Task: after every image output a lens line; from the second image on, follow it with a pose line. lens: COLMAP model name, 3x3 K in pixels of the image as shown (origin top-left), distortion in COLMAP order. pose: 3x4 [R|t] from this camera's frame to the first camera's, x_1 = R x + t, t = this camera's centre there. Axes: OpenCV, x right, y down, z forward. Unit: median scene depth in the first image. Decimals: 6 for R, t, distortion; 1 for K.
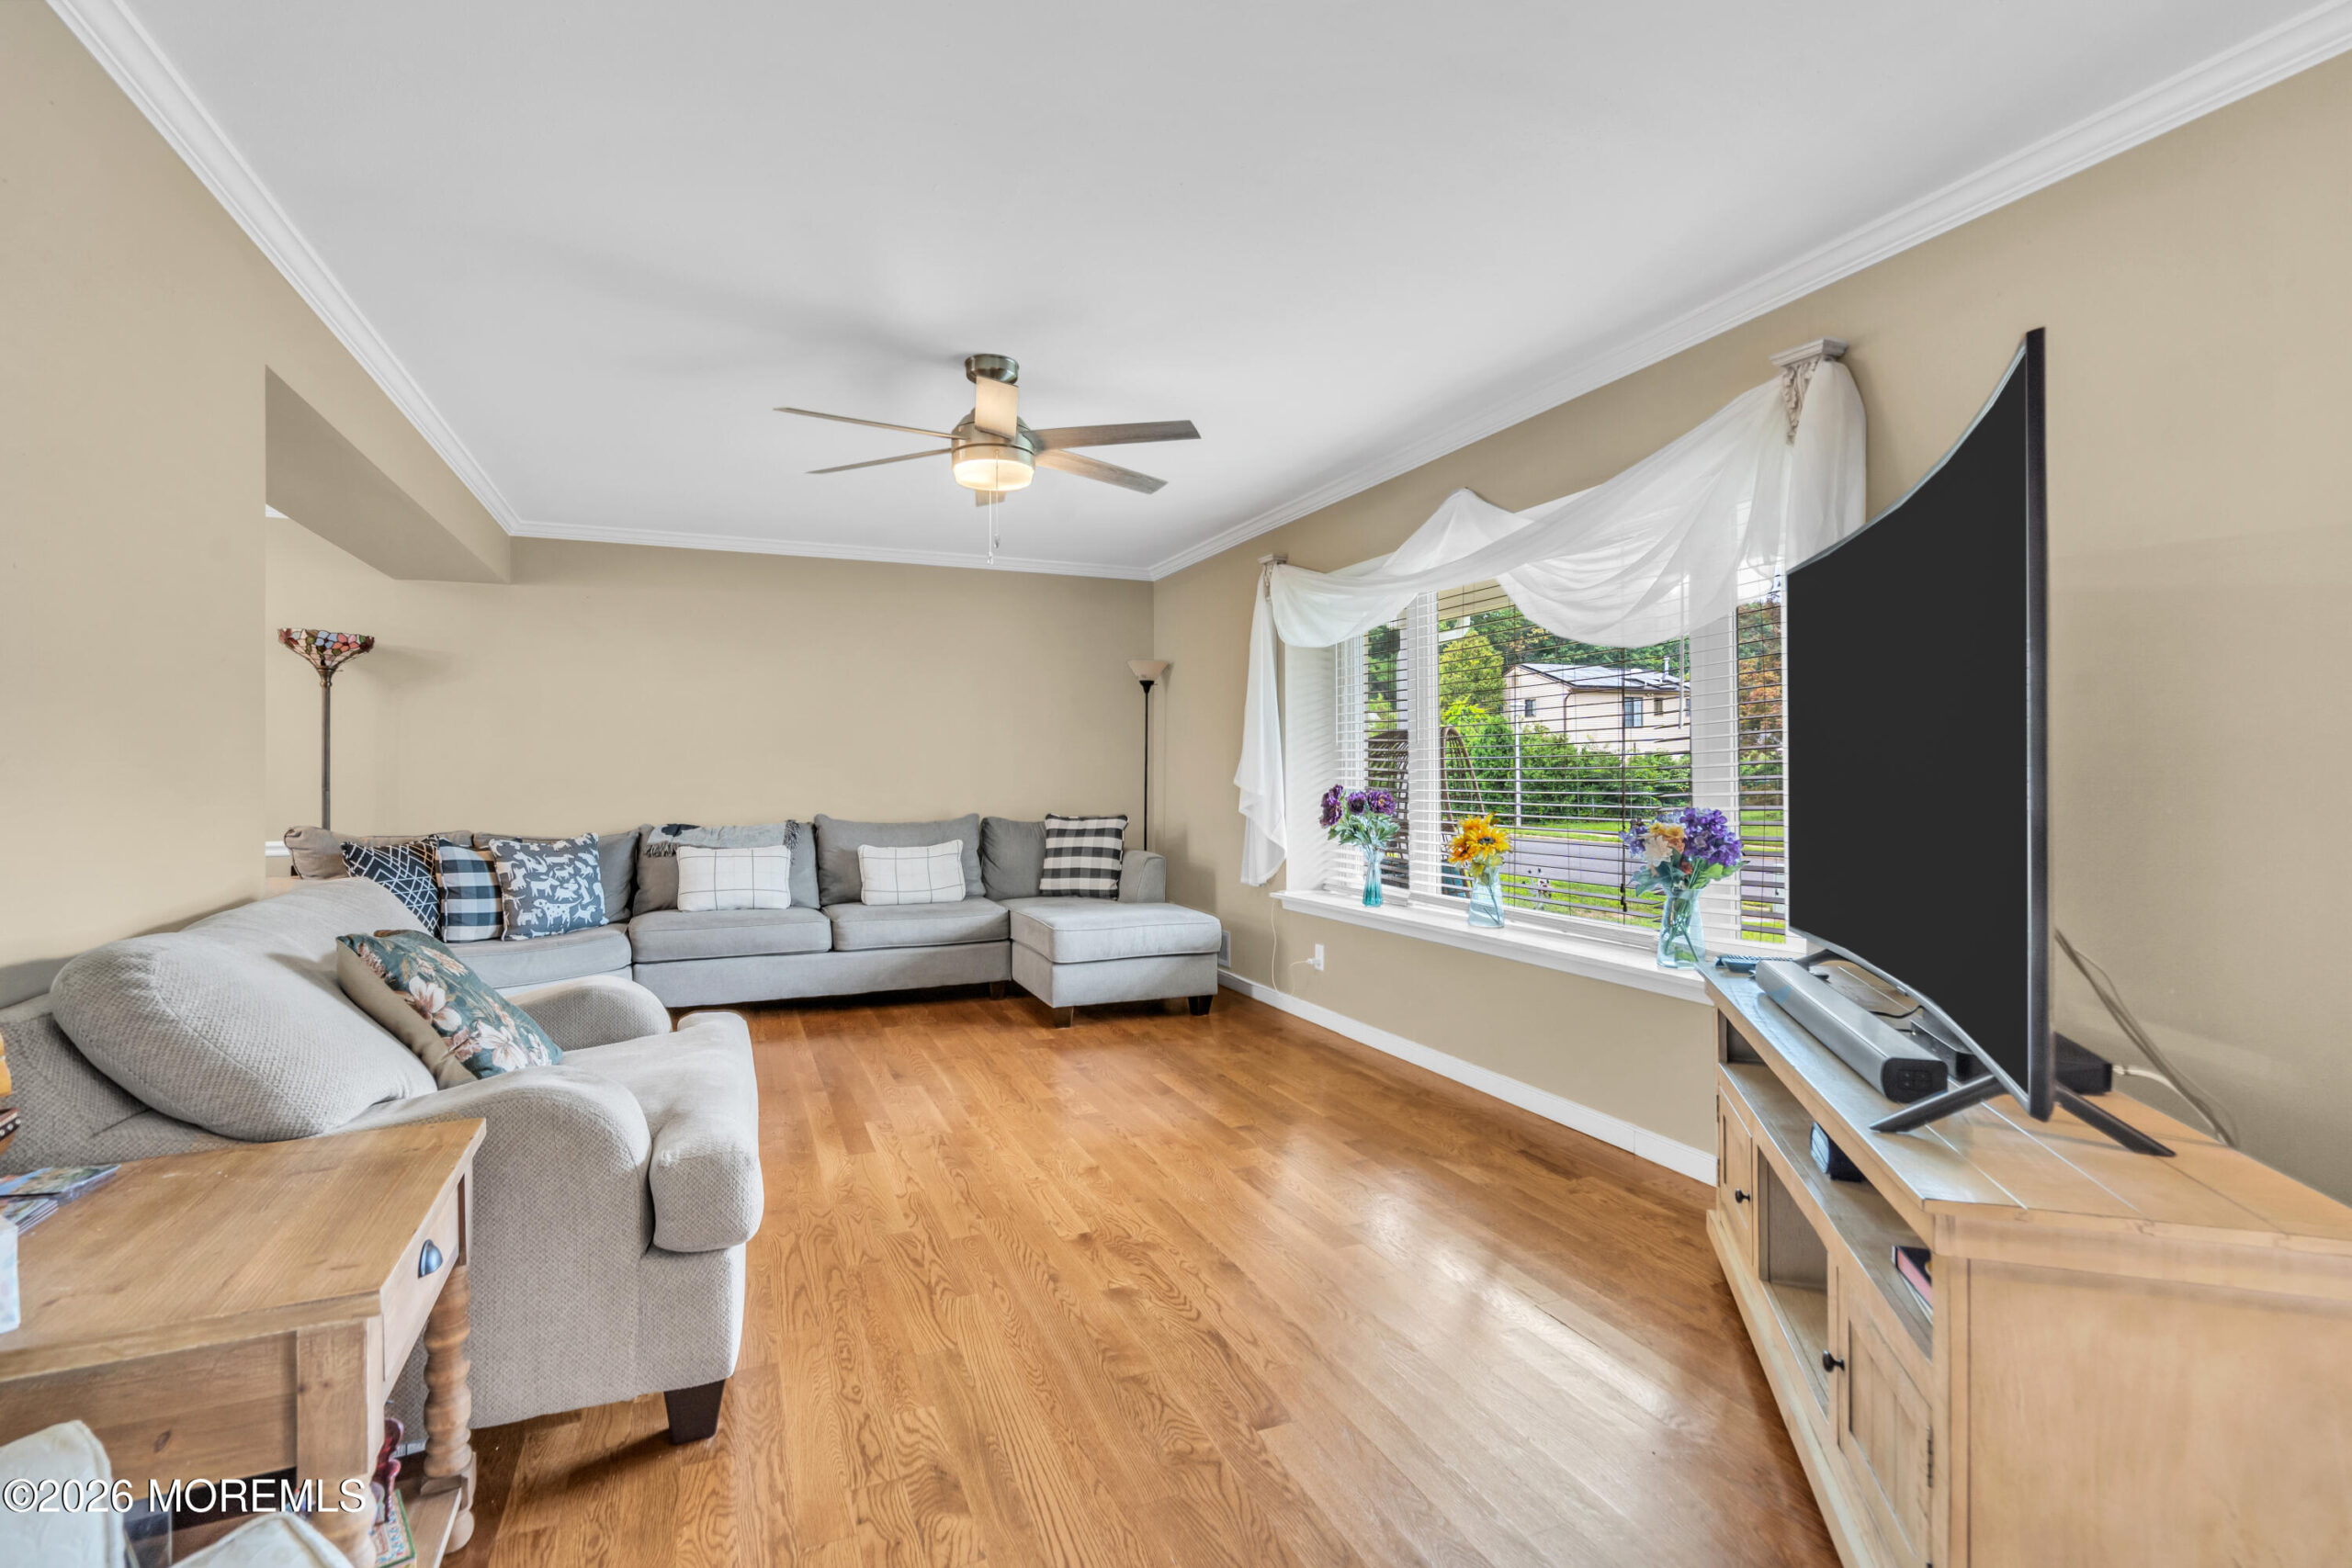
lens RADIAL K [[1086.3, 0, 1169.0], [0, 1086.3, 771.2], [0, 0, 1]] dist [-0.003660, -0.000930]
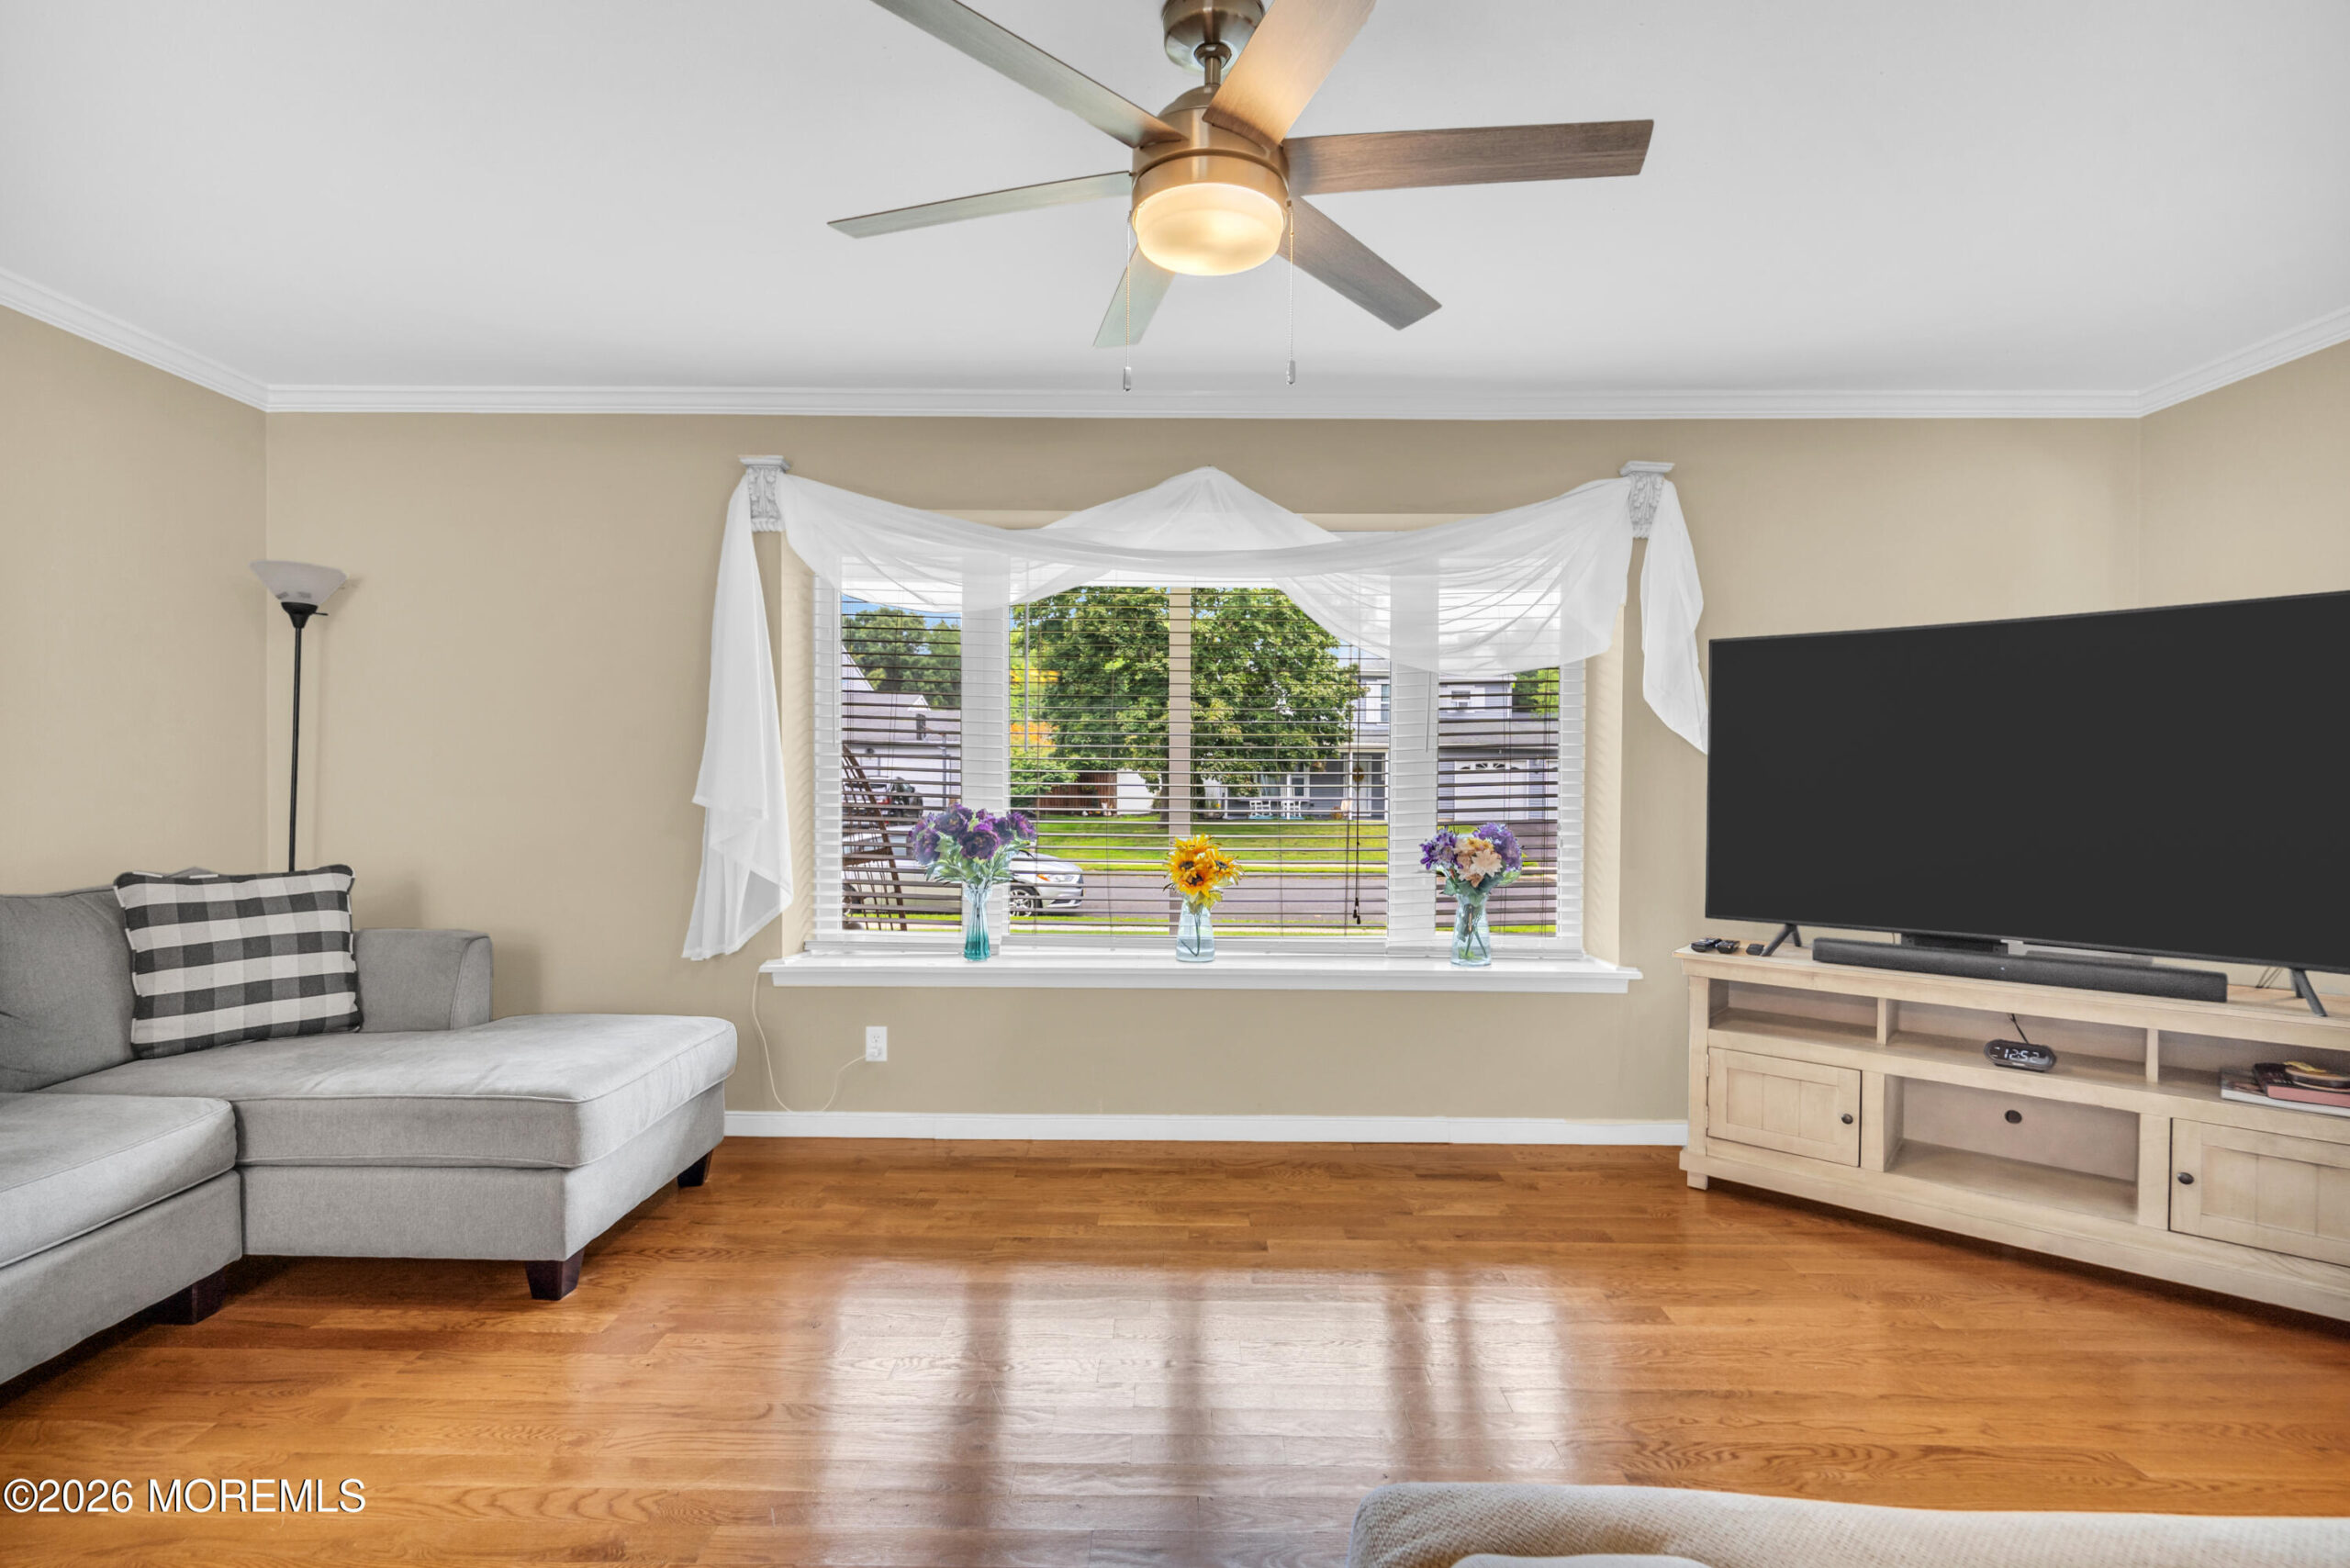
lens RADIAL K [[1085.5, 0, 1170.5], [0, 1085.5, 791.4], [0, 0, 1]] dist [-0.003660, -0.000930]
pose [[0.399147, -0.009527, 0.916837, -0.397085], [-0.012153, 0.999803, 0.015680, -0.008108], [-0.916806, -0.017401, 0.398953, 0.484956]]
